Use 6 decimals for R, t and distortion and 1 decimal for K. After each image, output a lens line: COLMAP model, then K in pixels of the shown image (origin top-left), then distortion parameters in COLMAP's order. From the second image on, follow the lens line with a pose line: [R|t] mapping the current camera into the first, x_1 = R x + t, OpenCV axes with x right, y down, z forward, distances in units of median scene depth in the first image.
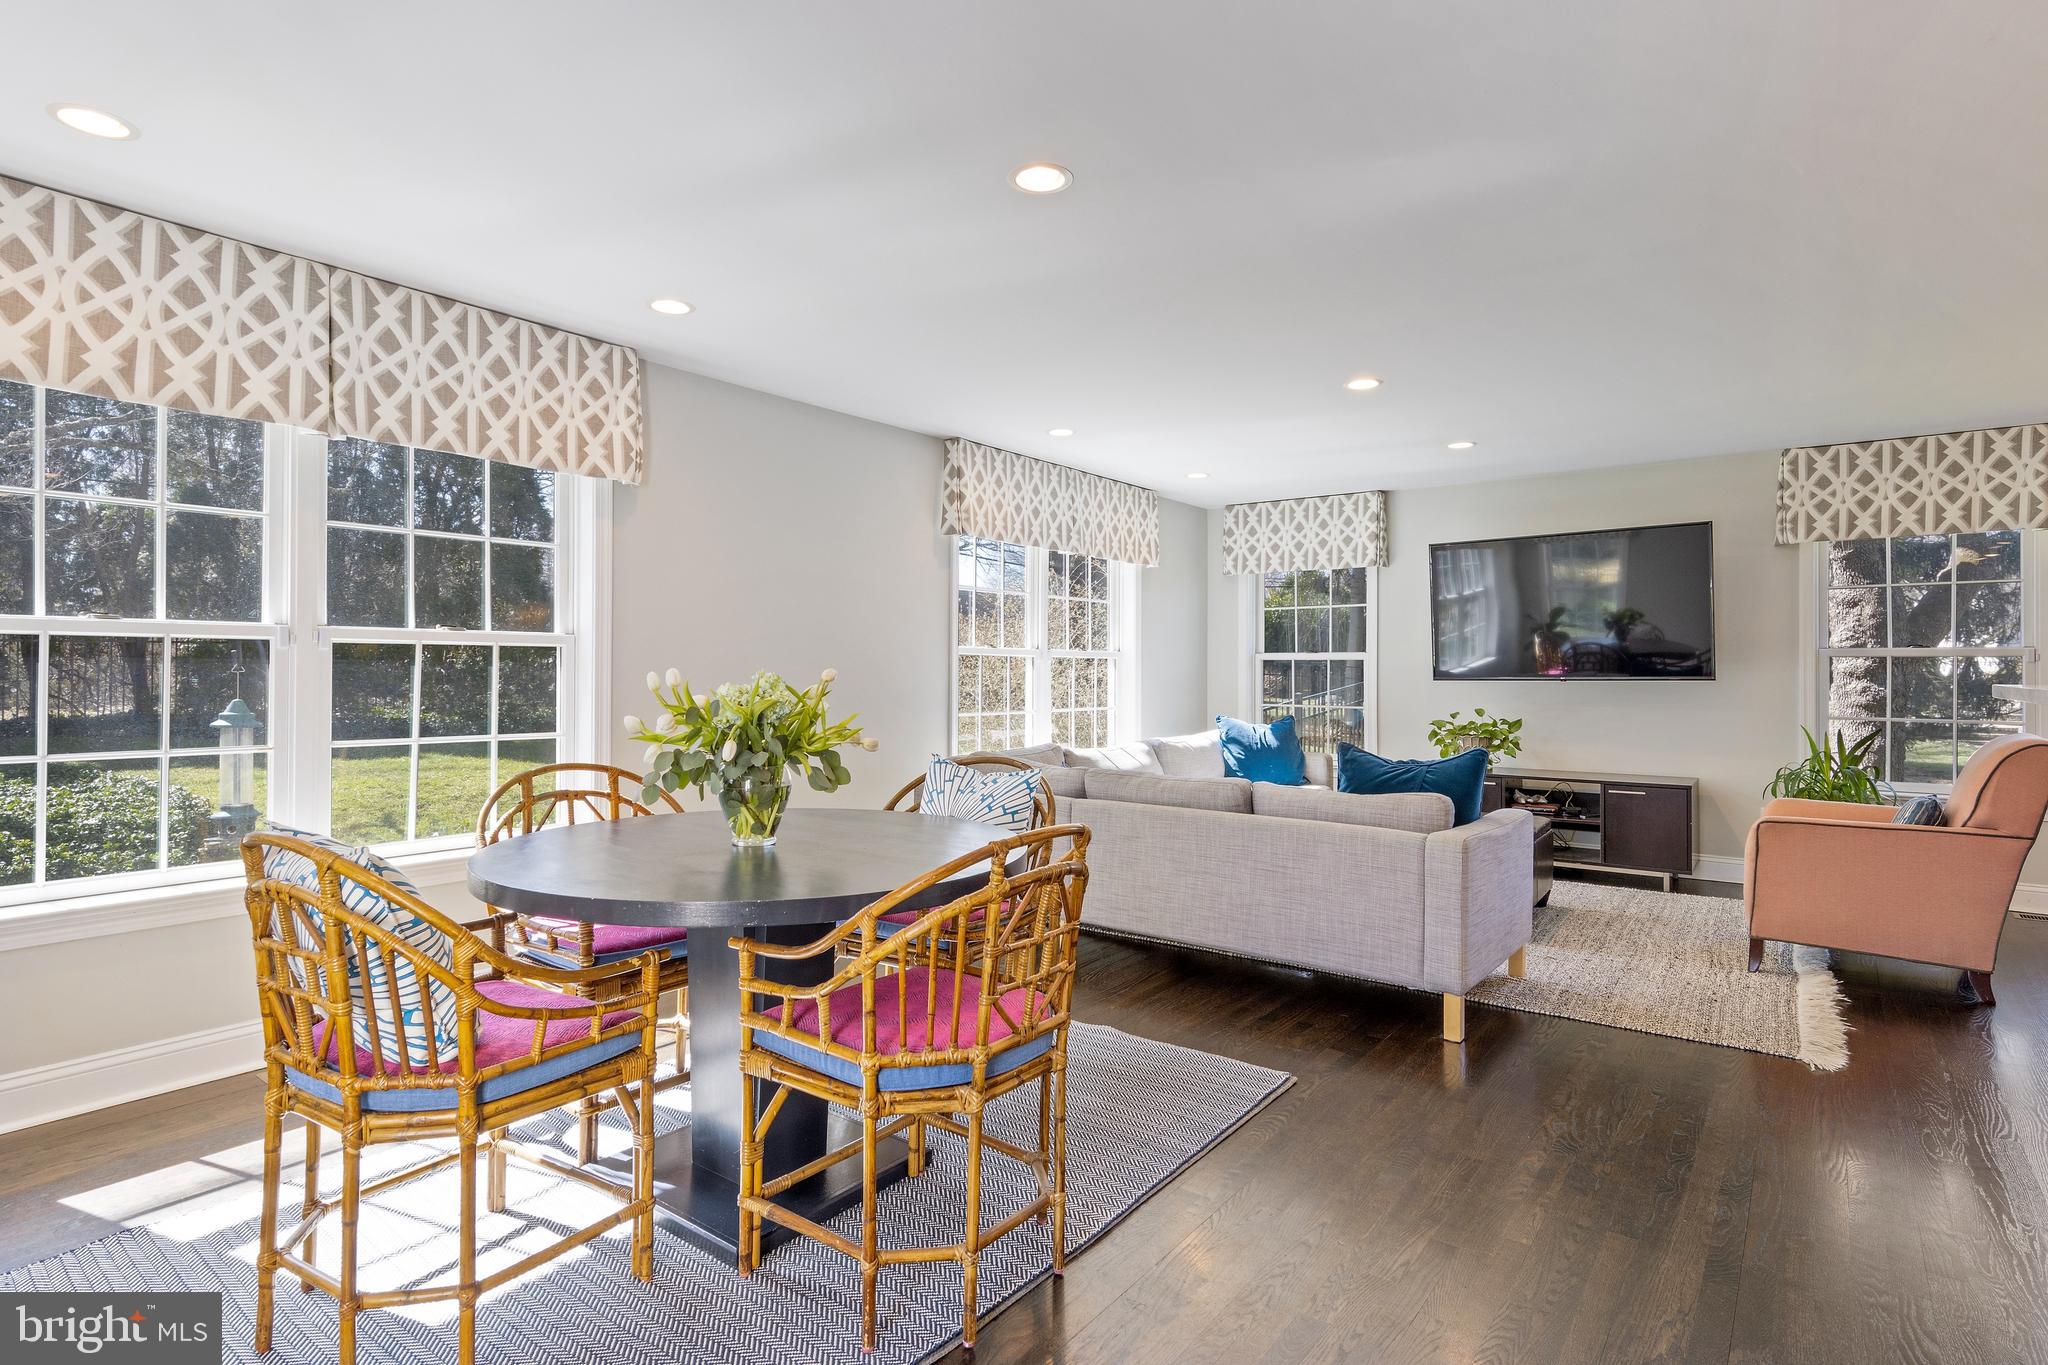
lens RADIAL K [[1042.0, 0, 1027.4], [0, 1042.0, 688.7], [0, 0, 1]] dist [0.017702, -0.006307]
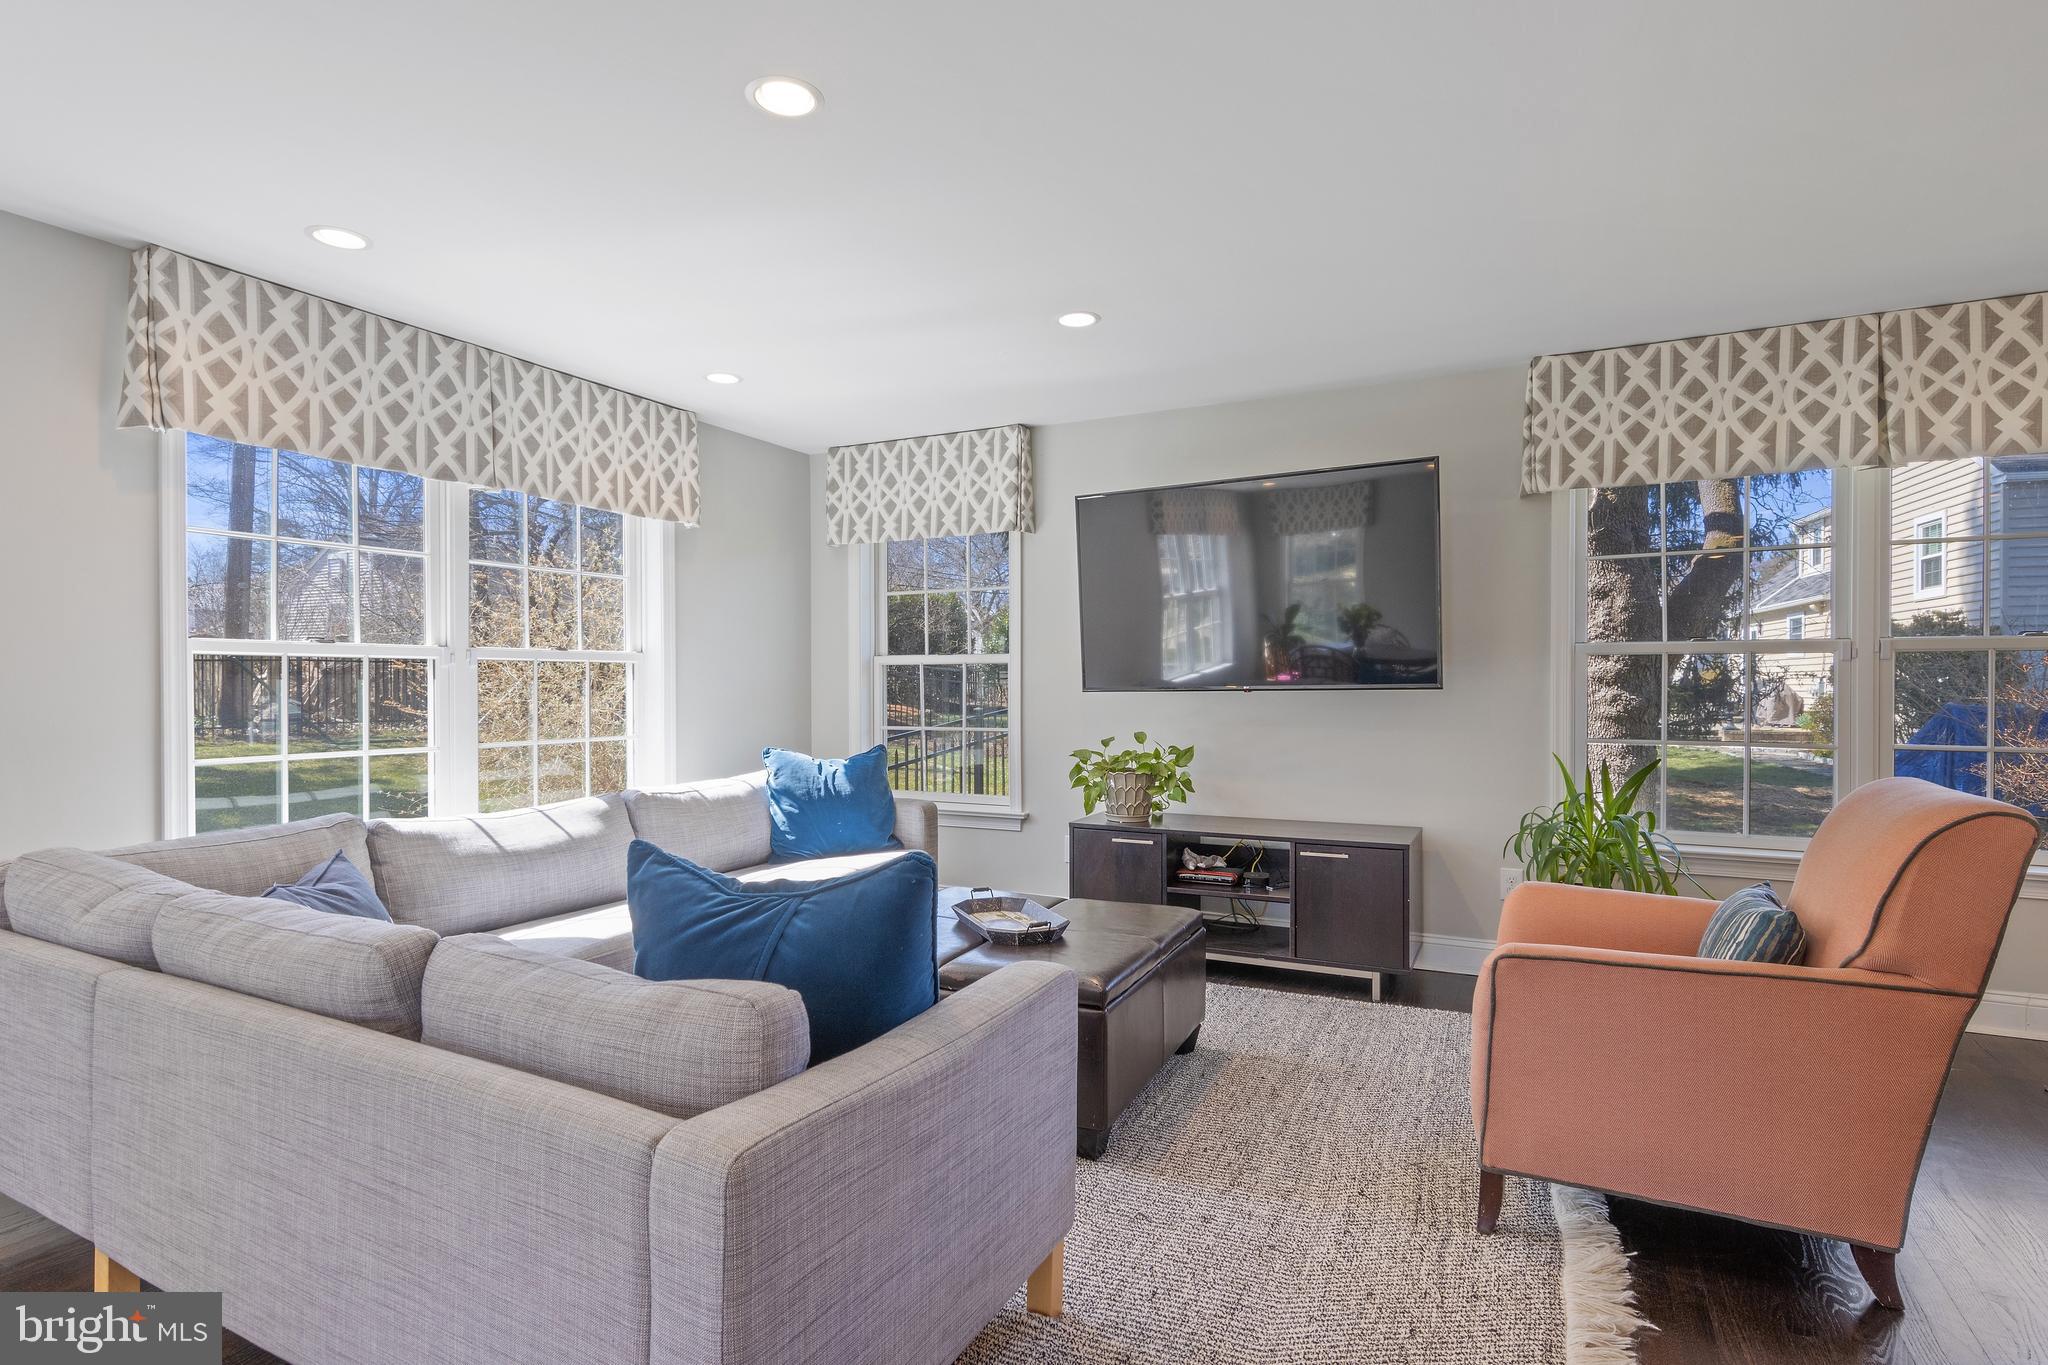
lens RADIAL K [[1017.9, 0, 1025.5], [0, 1017.9, 730.4], [0, 0, 1]] dist [0.005352, 0.001114]
pose [[0.985027, -0.014758, 0.171767, 0.268373], [0.009522, 0.999466, 0.031270, -0.004457], [-0.172137, -0.029167, 0.984641, 0.383968]]
